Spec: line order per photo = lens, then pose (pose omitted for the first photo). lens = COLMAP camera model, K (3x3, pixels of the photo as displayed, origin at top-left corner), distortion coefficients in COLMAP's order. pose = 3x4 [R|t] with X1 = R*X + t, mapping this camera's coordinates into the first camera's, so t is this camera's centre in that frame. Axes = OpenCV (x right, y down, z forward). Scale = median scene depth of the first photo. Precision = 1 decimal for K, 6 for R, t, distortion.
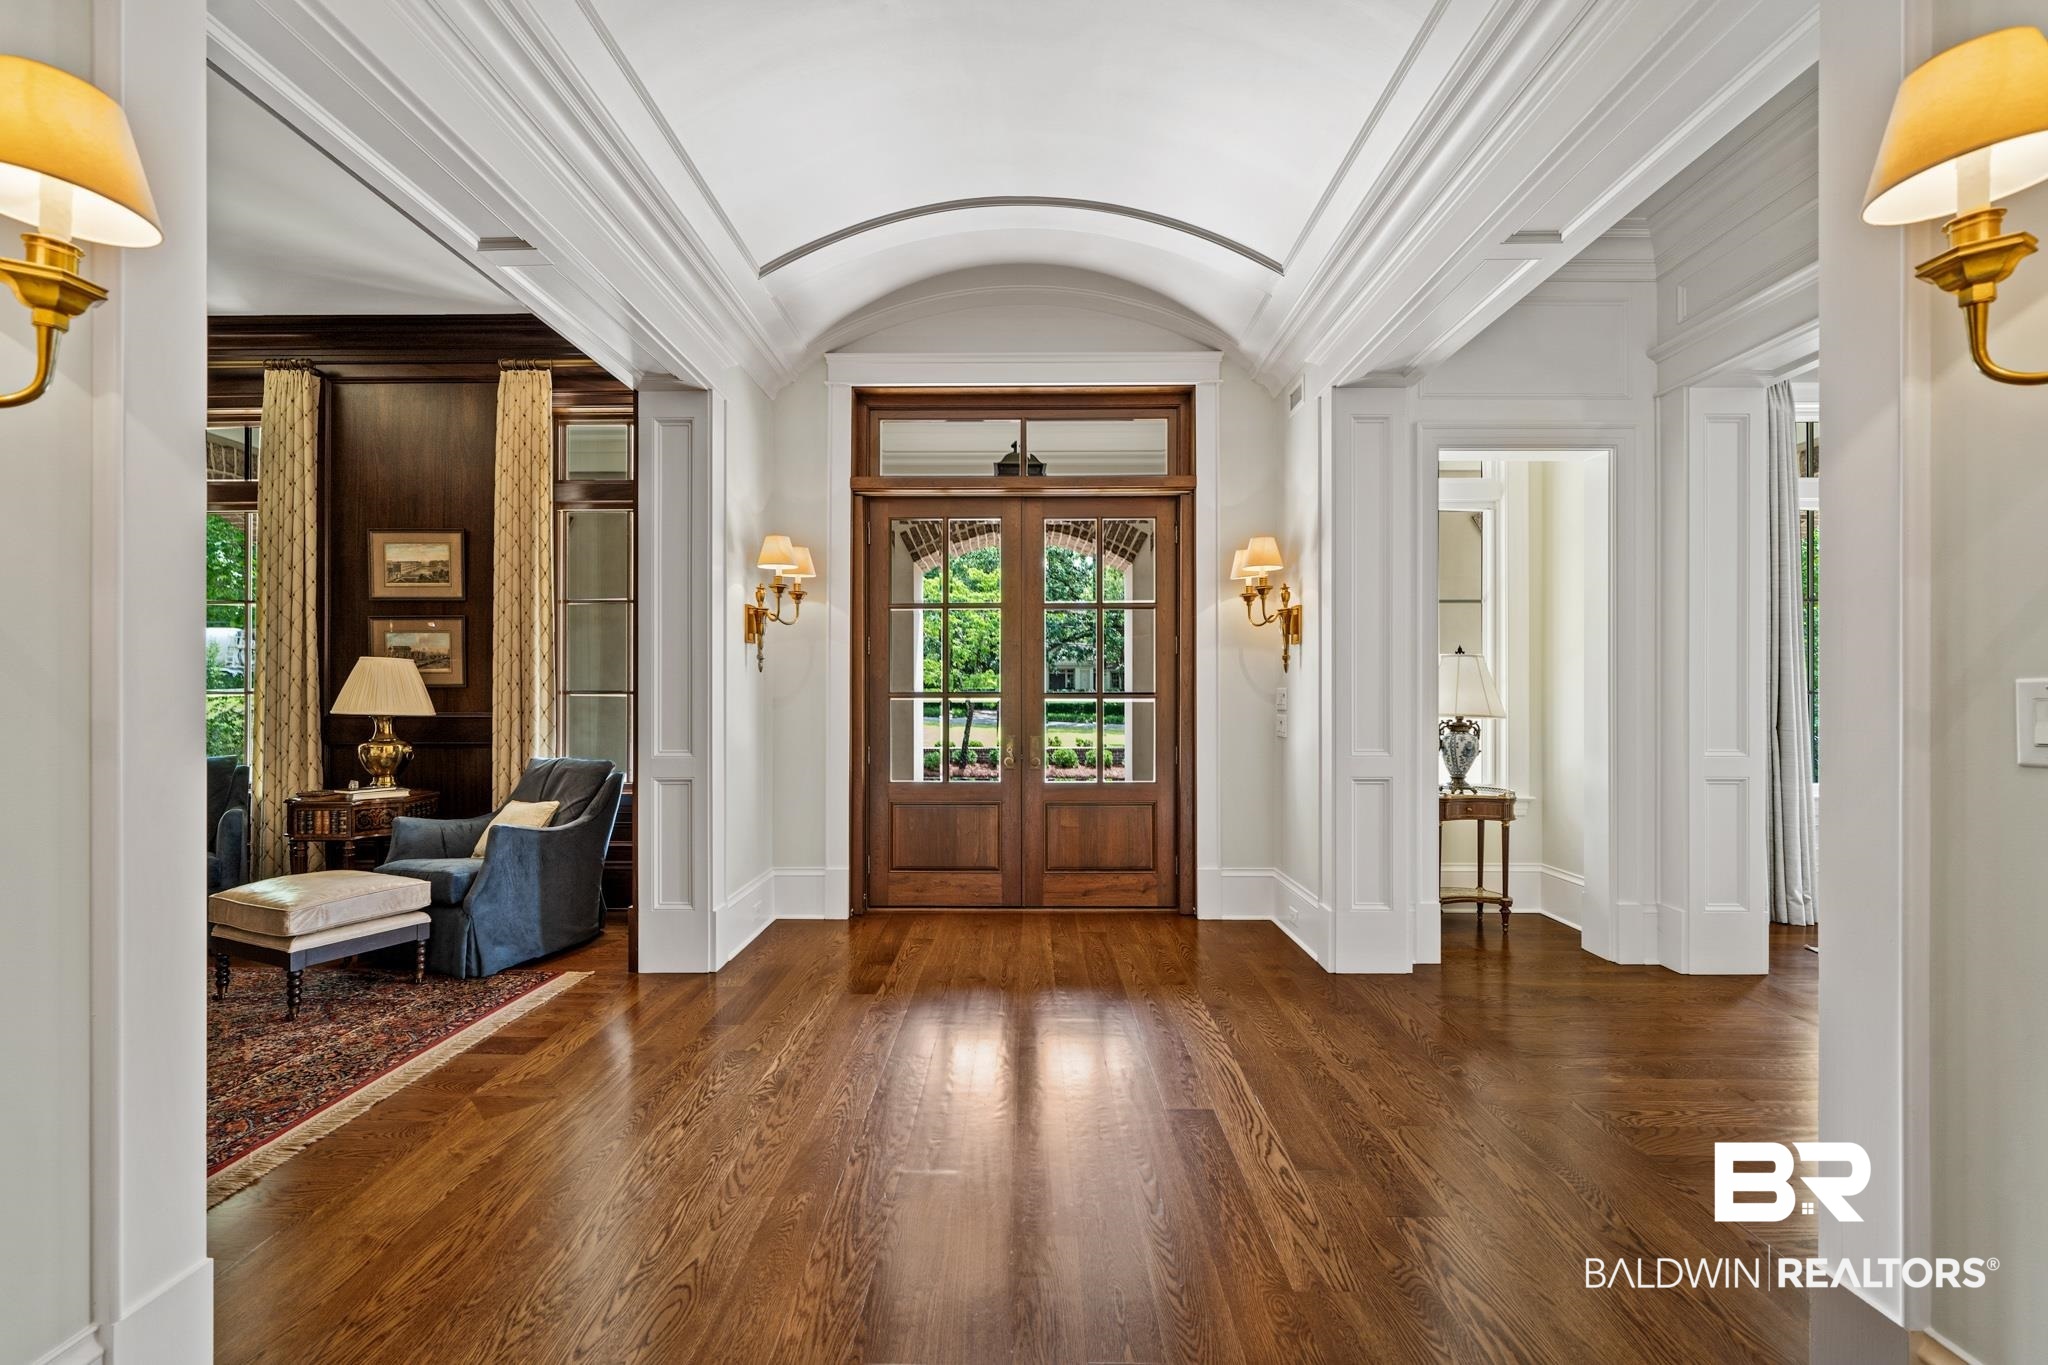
lens RADIAL K [[817.9, 0, 1025.3], [0, 817.9, 691.1], [0, 0, 1]] dist [-0.001280, -0.000110]
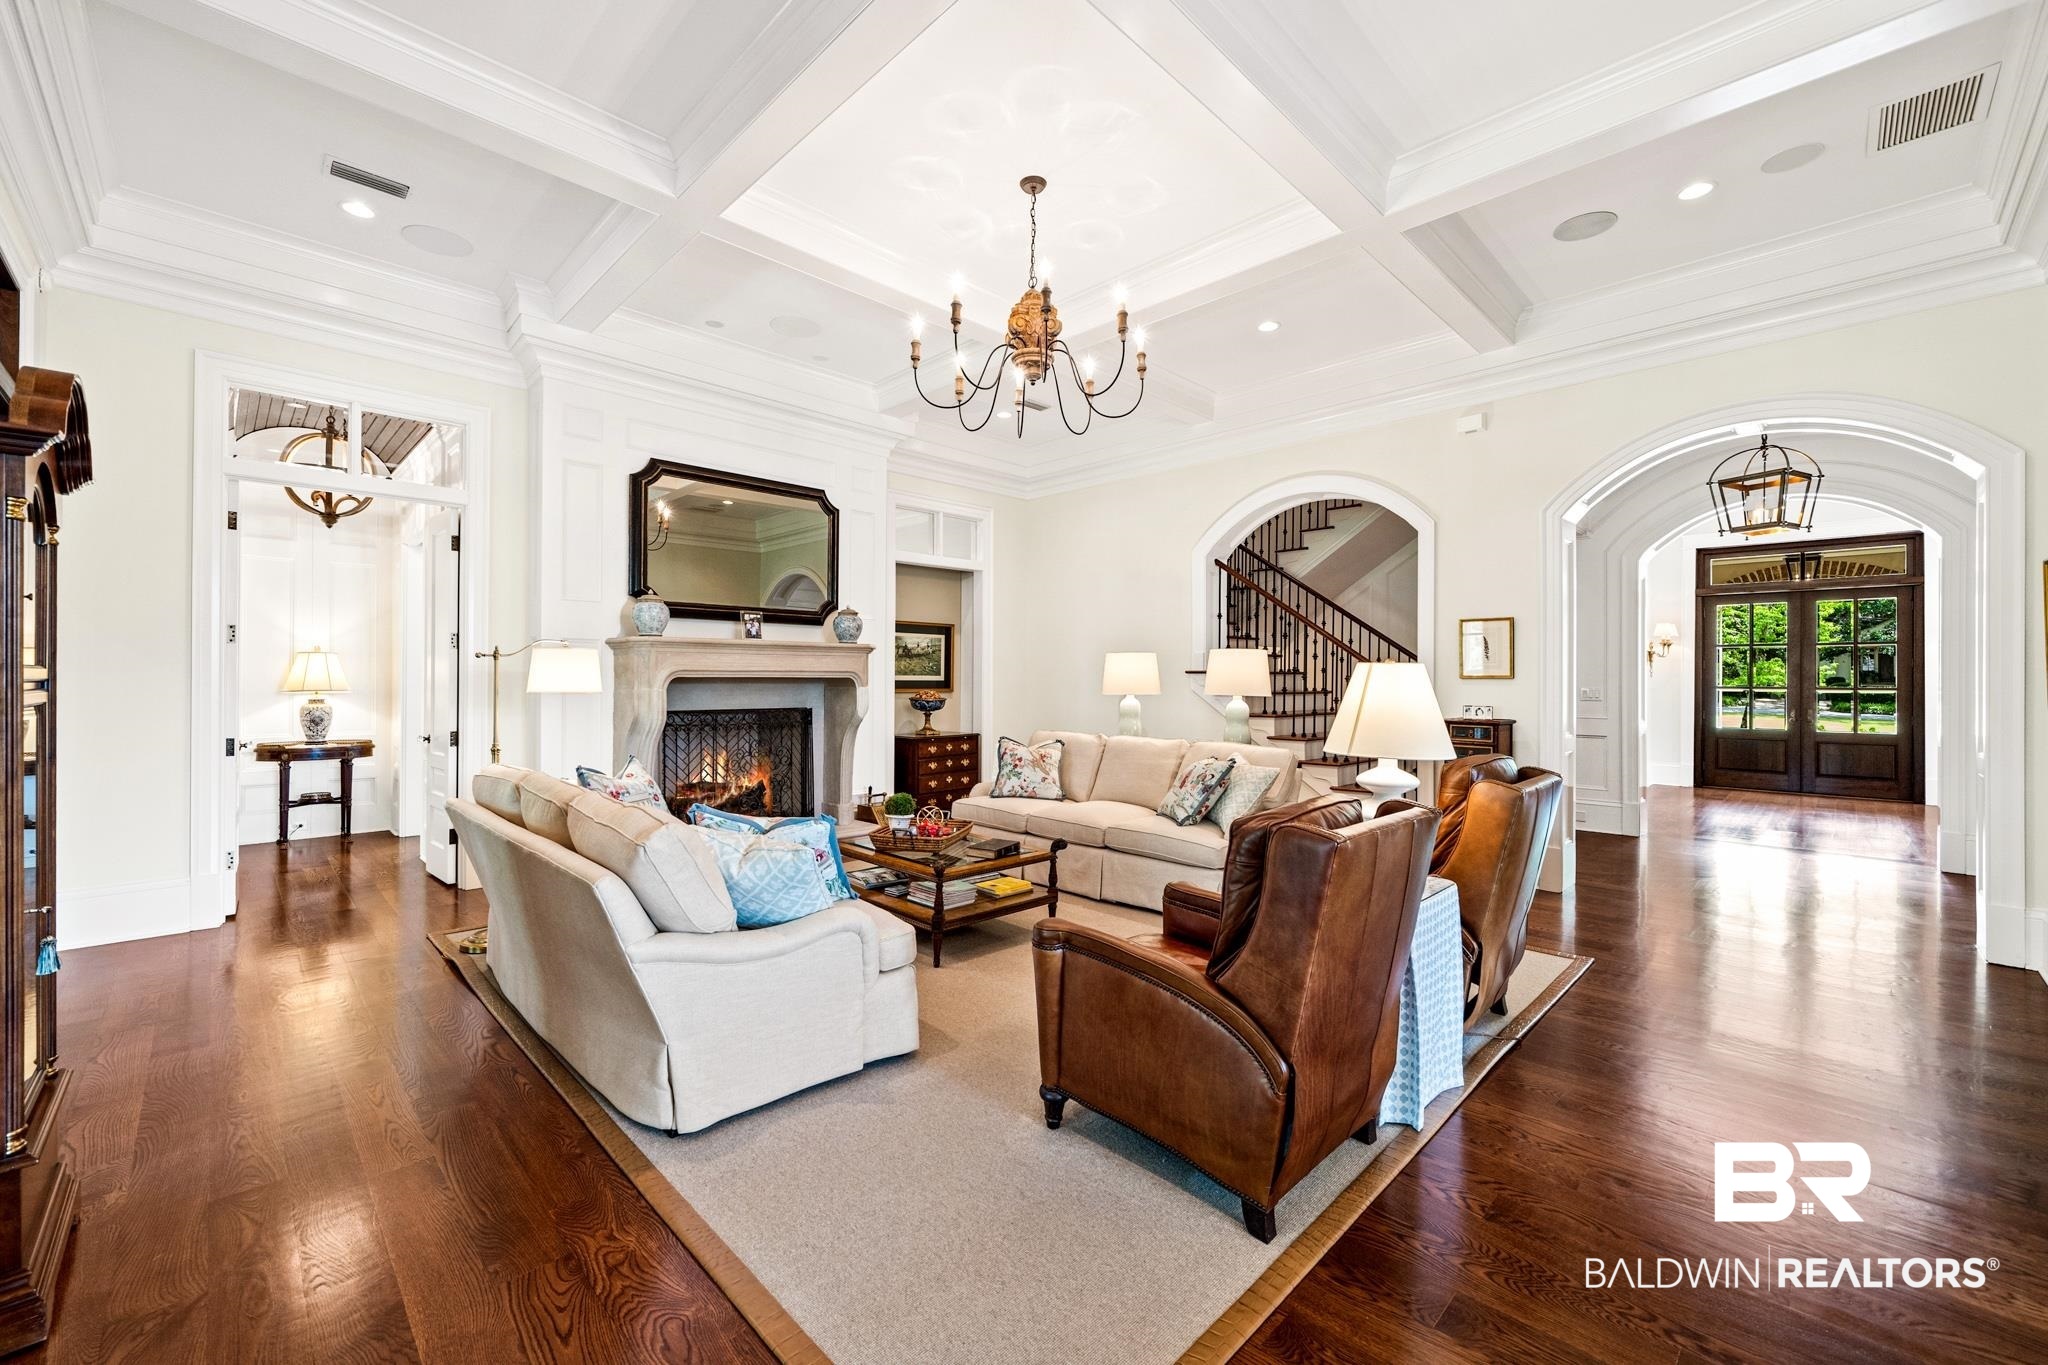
lens RADIAL K [[817.9, 0, 1018.7], [0, 817.9, 679.8], [0, 0, 1]] dist [-0.001280, -0.000110]
pose [[0.705027, -0.005332, -0.709161, 0.045589], [0.008985, 0.999959, 0.001414, -0.029119], [0.709124, -0.007369, 0.705045, -1.278754]]
